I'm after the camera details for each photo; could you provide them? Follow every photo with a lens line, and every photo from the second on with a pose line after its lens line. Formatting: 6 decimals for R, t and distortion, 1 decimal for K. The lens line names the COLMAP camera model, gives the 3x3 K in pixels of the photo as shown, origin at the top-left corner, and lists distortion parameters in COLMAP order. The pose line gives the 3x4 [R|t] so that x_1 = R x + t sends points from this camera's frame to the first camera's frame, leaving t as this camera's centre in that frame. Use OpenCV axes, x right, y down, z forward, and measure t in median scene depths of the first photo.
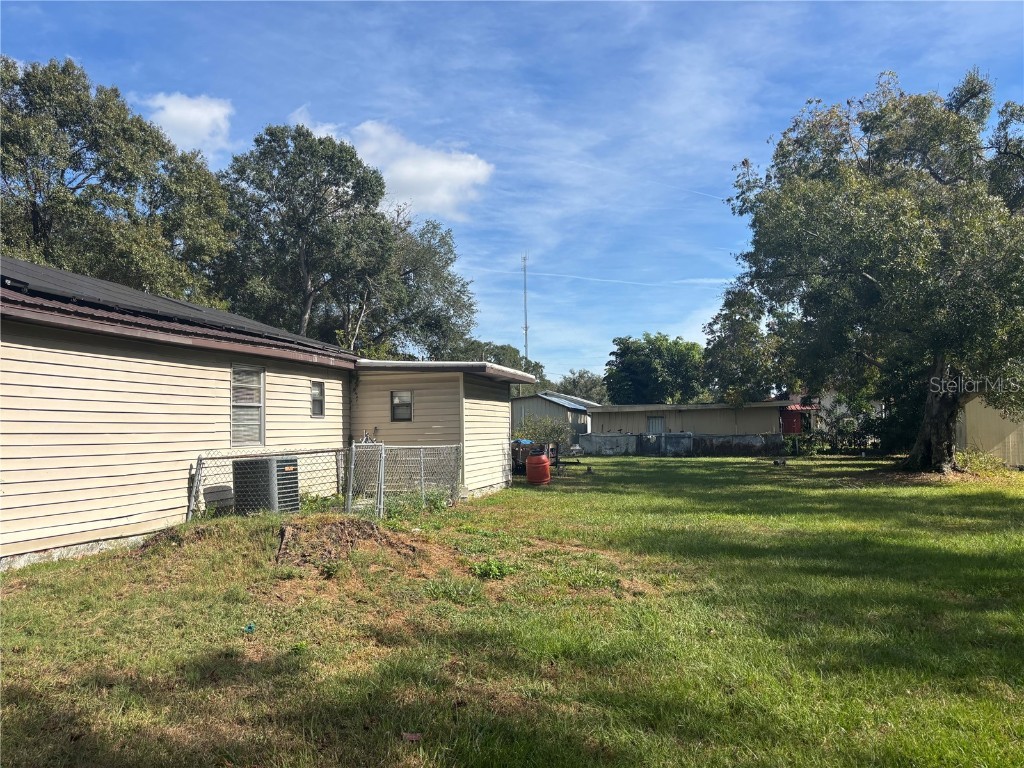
lens RADIAL K [[782.7, 0, 512.0], [0, 782.7, 384.0], [0, 0, 1]] dist [0.046093, -0.000374]
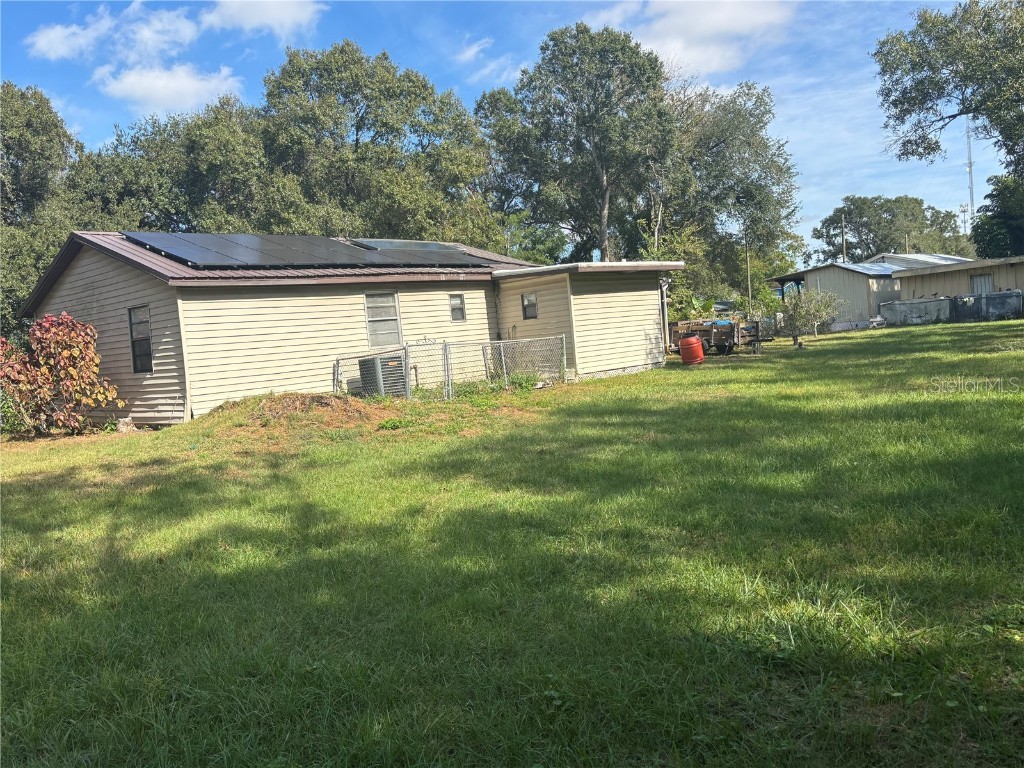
lens RADIAL K [[829.7, 0, 512.0], [0, 829.7, 384.0], [0, 0, 1]] dist [0.098983, -0.088502]
pose [[0.868524, -0.035064, -0.494405, 0.458049], [0.106172, 0.987502, 0.116478, -0.005438], [0.484142, -0.153656, 0.861392, -0.132111]]
